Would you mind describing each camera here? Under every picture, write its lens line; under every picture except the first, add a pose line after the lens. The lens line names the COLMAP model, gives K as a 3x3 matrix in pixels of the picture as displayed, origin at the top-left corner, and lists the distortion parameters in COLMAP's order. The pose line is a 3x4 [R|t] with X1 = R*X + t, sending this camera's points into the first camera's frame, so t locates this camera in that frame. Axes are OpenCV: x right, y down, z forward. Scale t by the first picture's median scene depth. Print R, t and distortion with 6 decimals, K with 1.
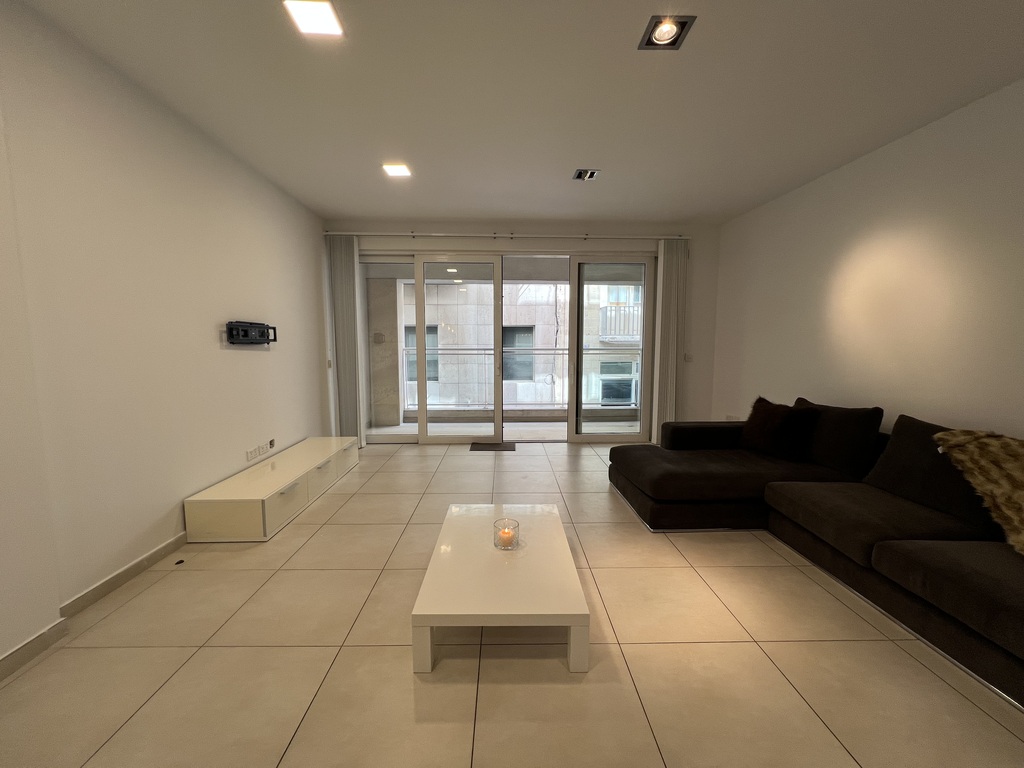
lens RADIAL K [[410.0, 0, 511.3], [0, 410.0, 382.5], [0, 0, 1]] dist [-0.000540, -0.000146]
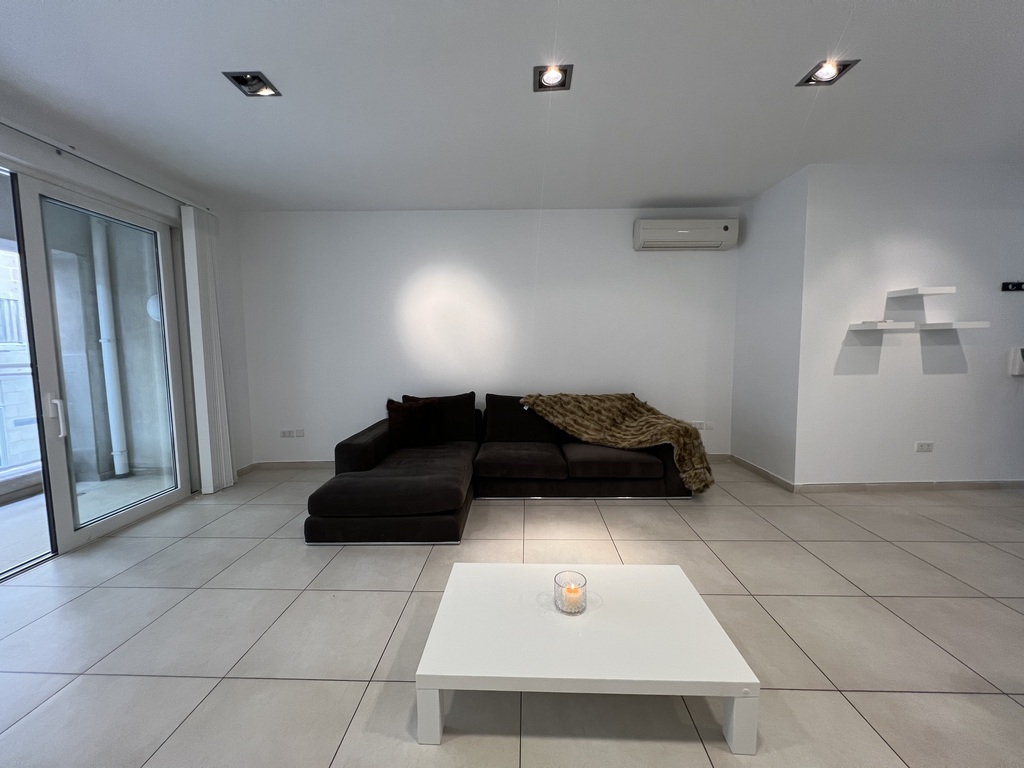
lens RADIAL K [[410.0, 0, 508.4], [0, 410.0, 379.9], [0, 0, 1]] dist [-0.000540, -0.000146]
pose [[0.068254, -0.078245, 0.994595, -0.379927], [0.105869, 0.991859, 0.070764, -0.047993], [-0.992035, 0.100467, 0.075982, 0.501235]]
